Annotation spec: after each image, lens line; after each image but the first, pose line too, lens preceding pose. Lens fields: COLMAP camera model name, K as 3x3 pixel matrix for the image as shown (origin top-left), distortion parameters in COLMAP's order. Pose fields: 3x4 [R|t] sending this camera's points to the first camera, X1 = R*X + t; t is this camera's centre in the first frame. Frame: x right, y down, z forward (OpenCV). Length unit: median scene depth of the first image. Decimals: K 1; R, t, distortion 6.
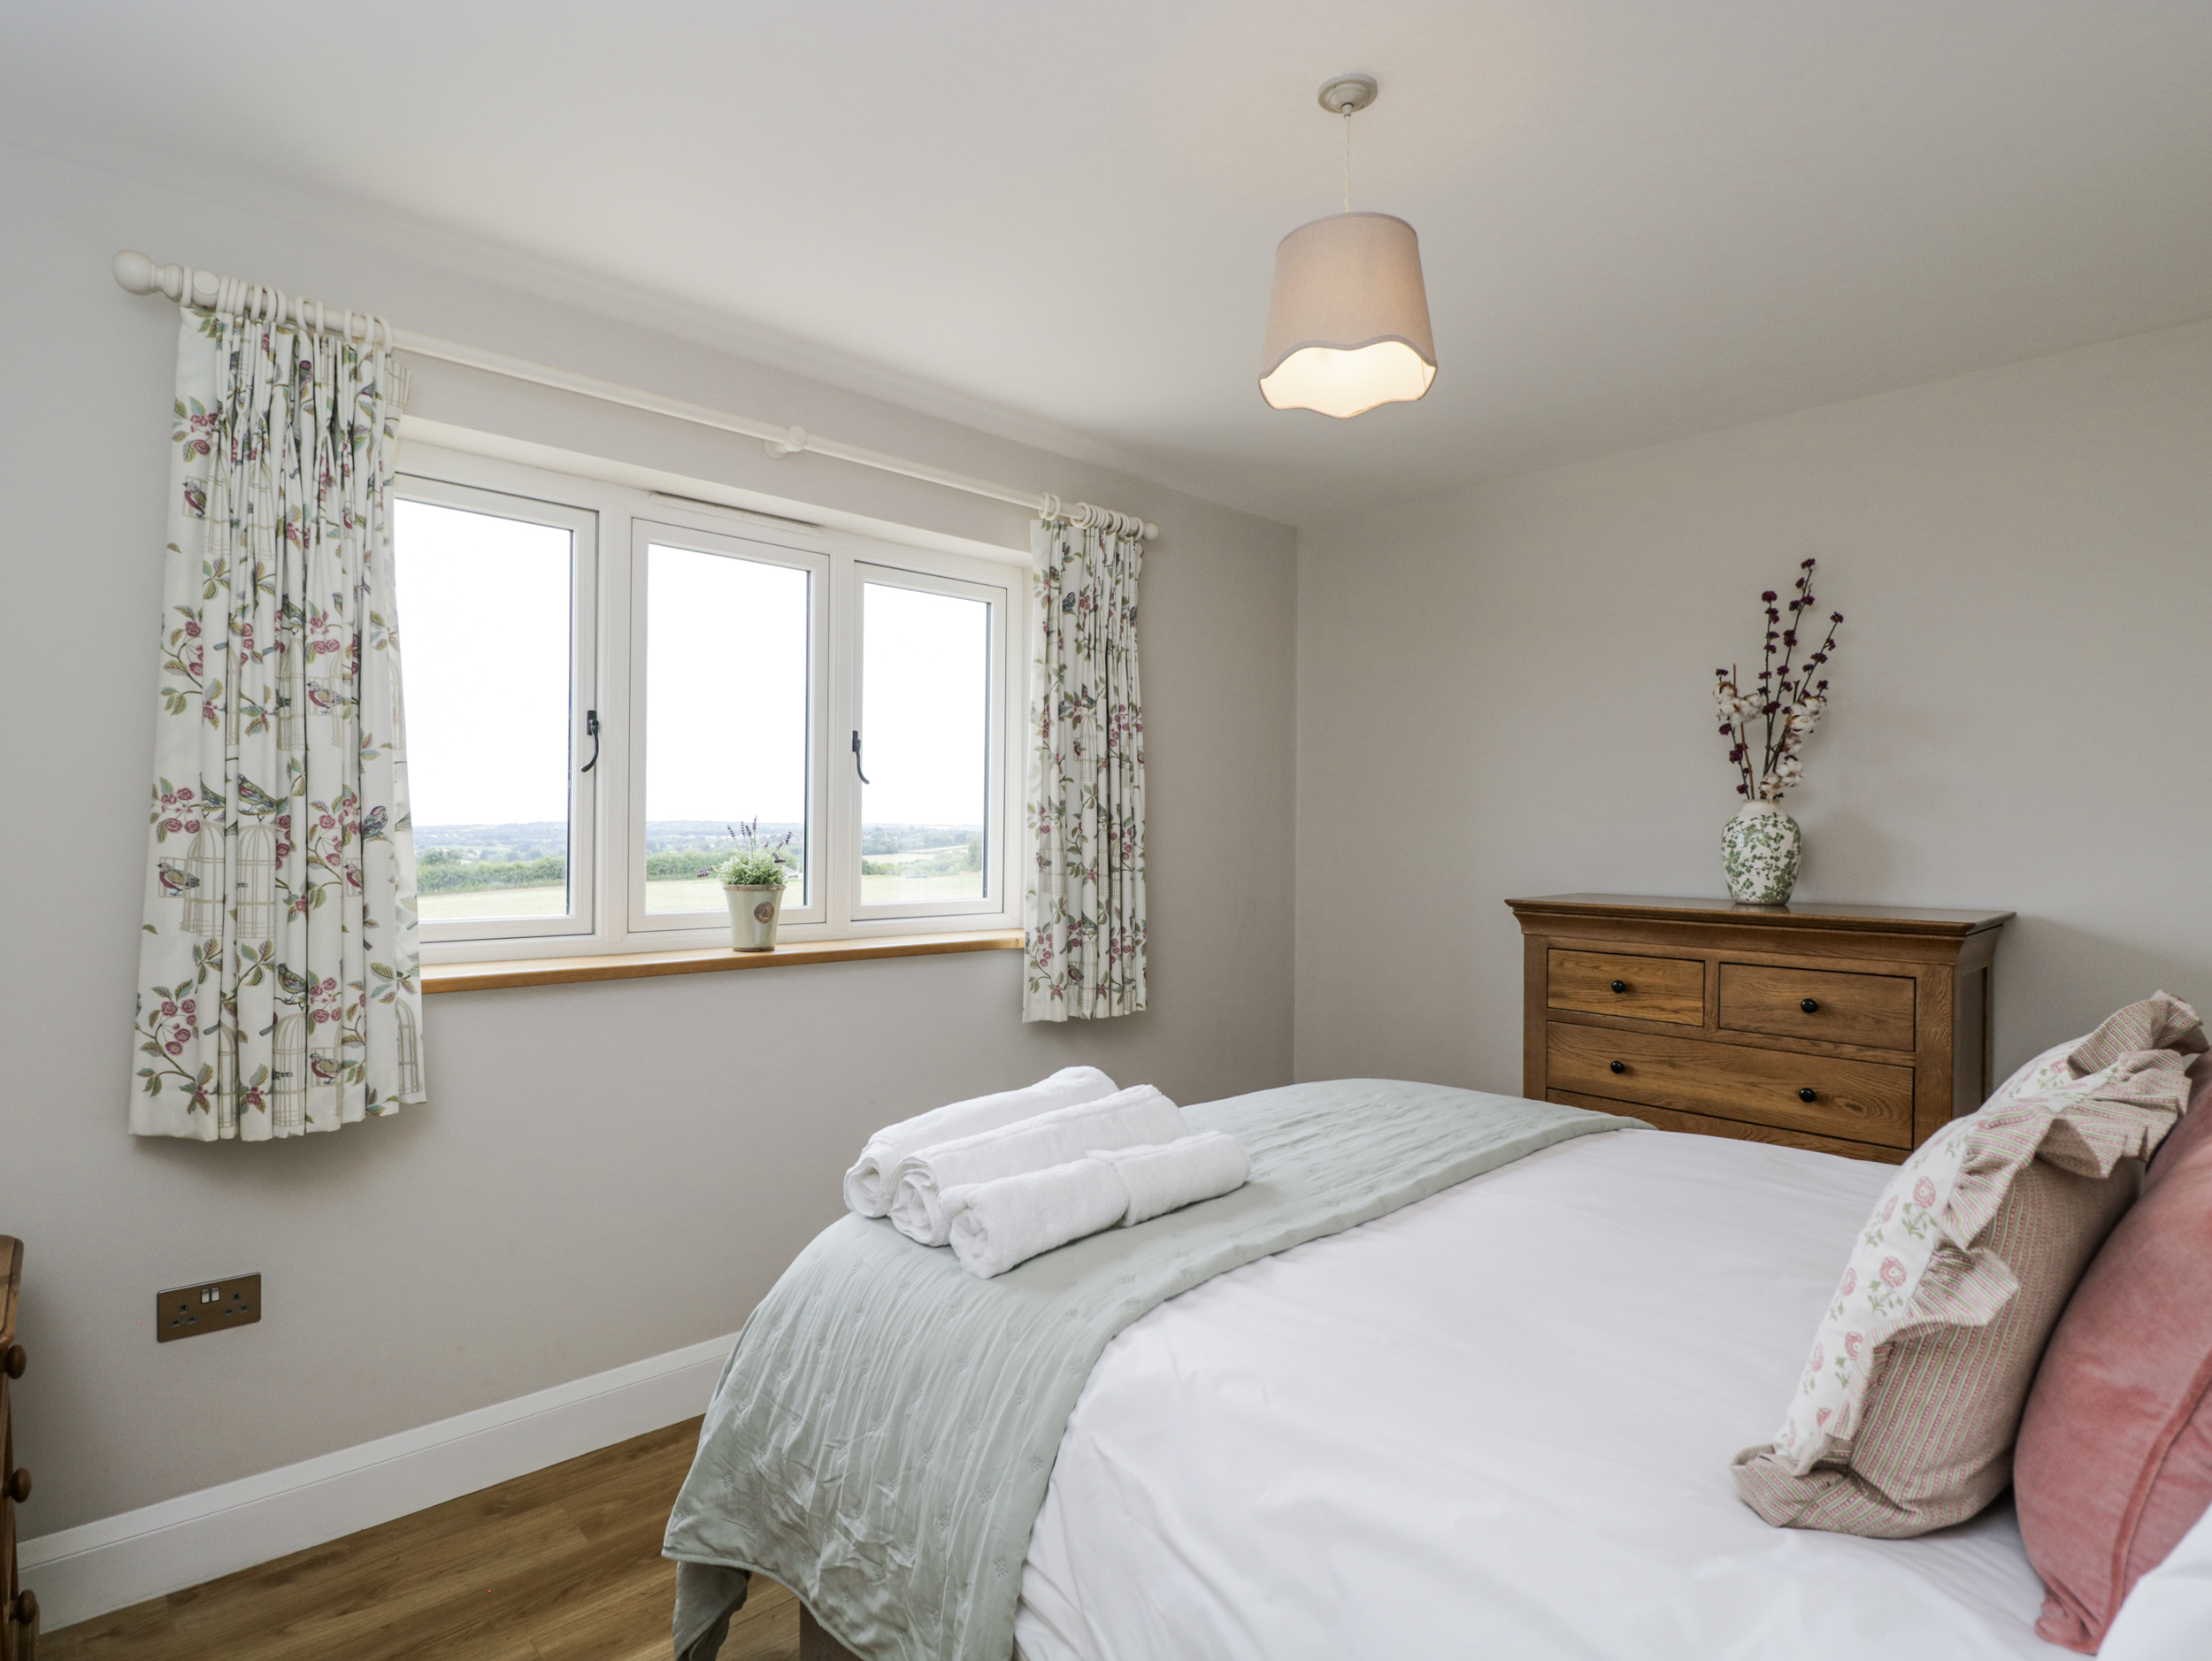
lens RADIAL K [[1144.1, 0, 1095.9], [0, 1144.1, 835.5], [0, 0, 1]] dist [-0.004636, -0.010773]
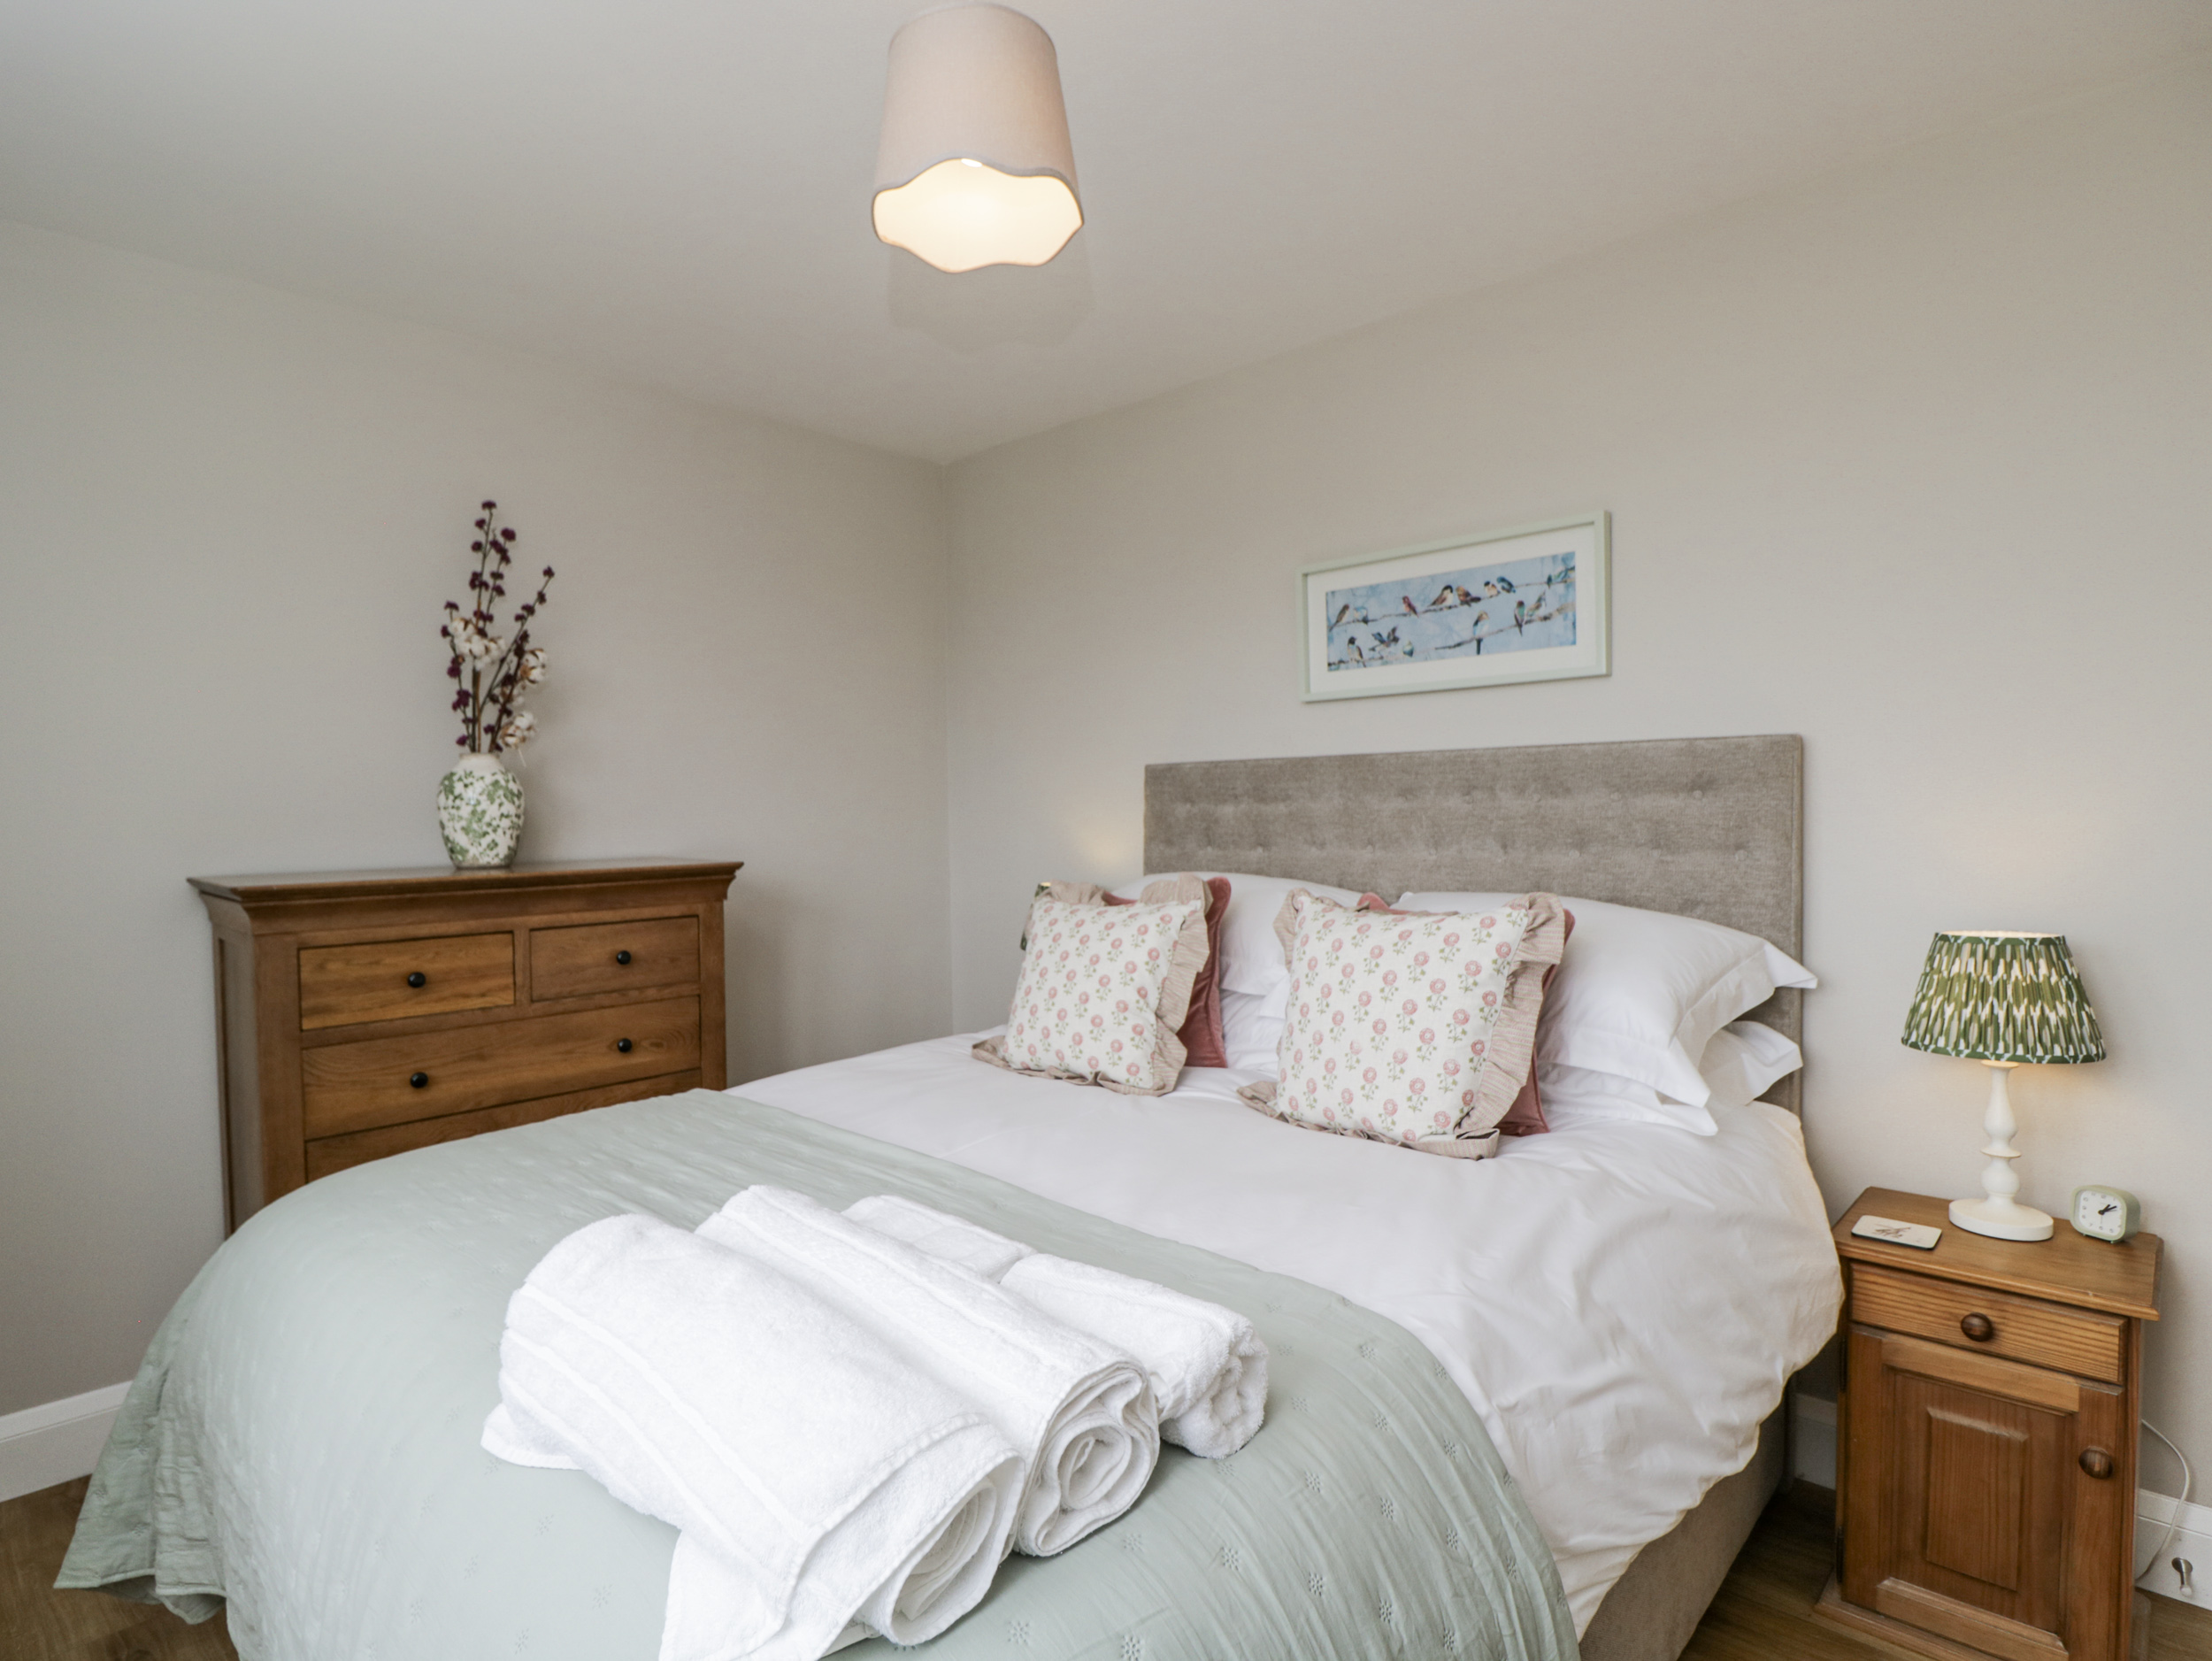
lens RADIAL K [[1144.1, 0, 1095.3], [0, 1144.1, 833.3], [0, 0, 1]] dist [-0.004636, -0.010773]
pose [[-0.081476, -0.028913, 0.996256, -0.381816], [0.013949, 0.999448, 0.030146, 0.012385], [-0.996578, 0.016353, -0.081028, 0.600169]]
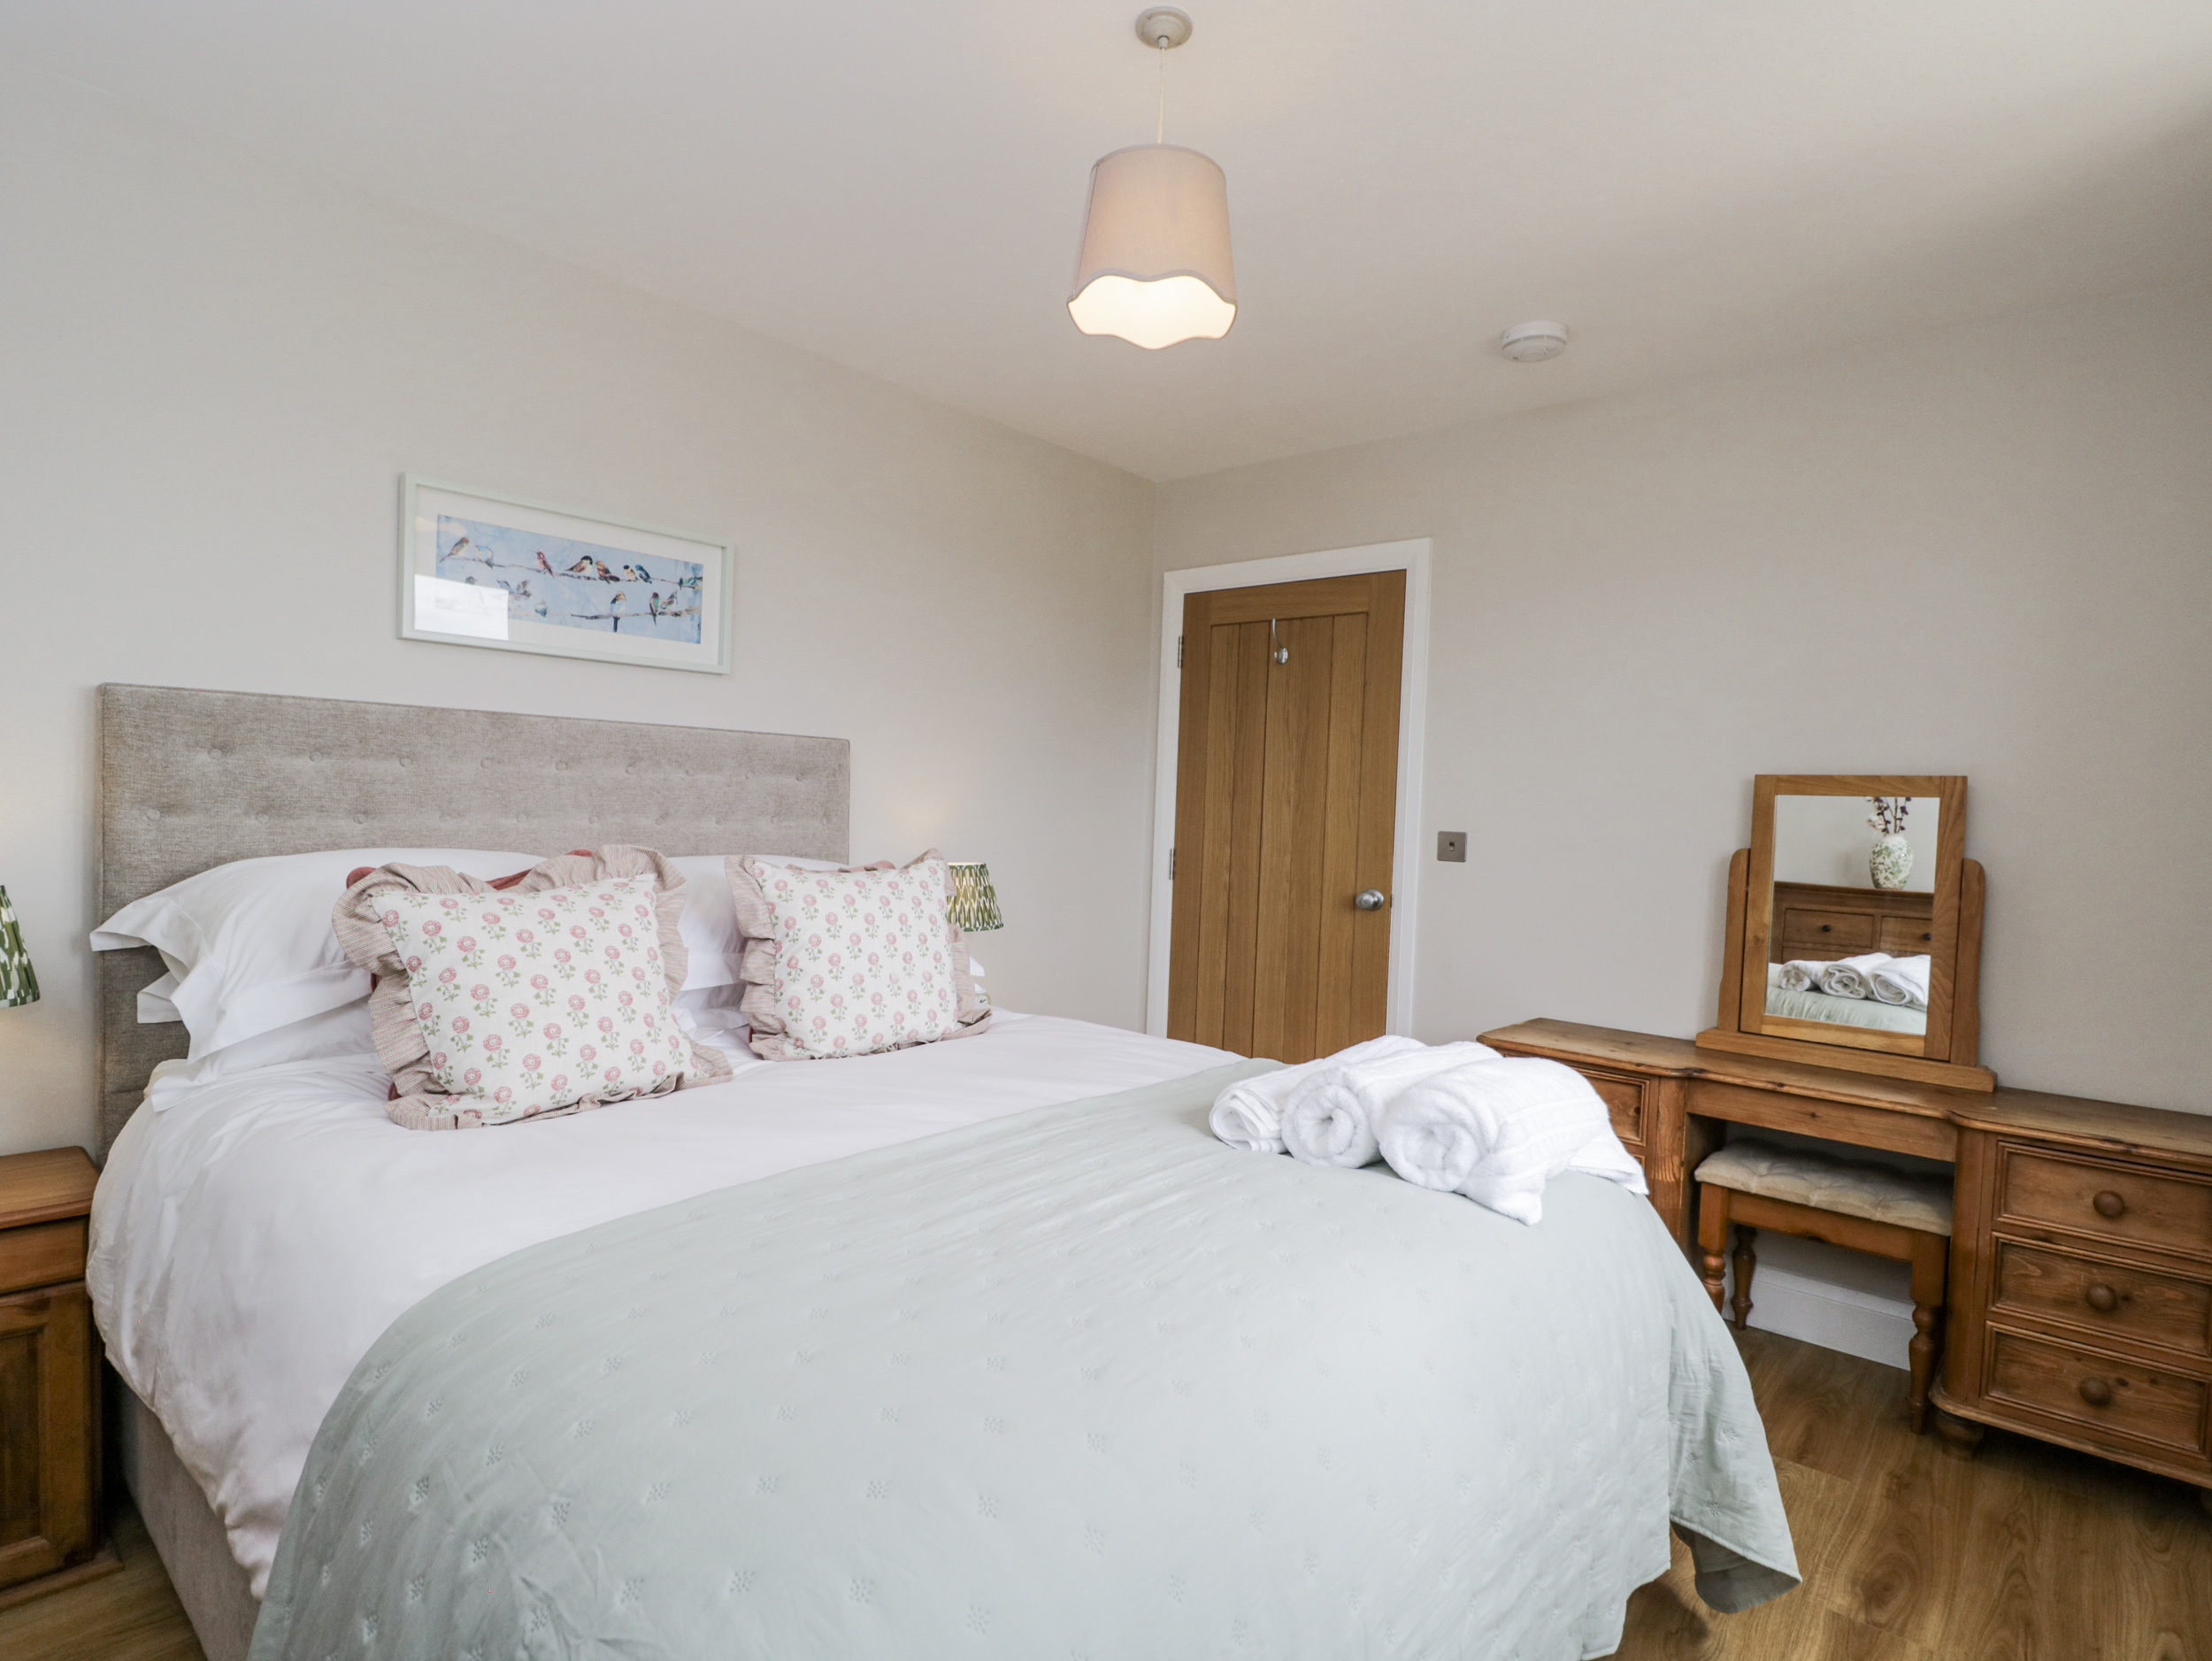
lens RADIAL K [[1144.1, 0, 1096.0], [0, 1144.1, 830.2], [0, 0, 1]] dist [-0.004636, -0.010773]
pose [[-0.992701, -0.041898, -0.113091, 0.217070], [-0.045274, 0.998597, 0.027450, 0.023104], [0.111782, 0.032370, -0.993205, 1.228613]]
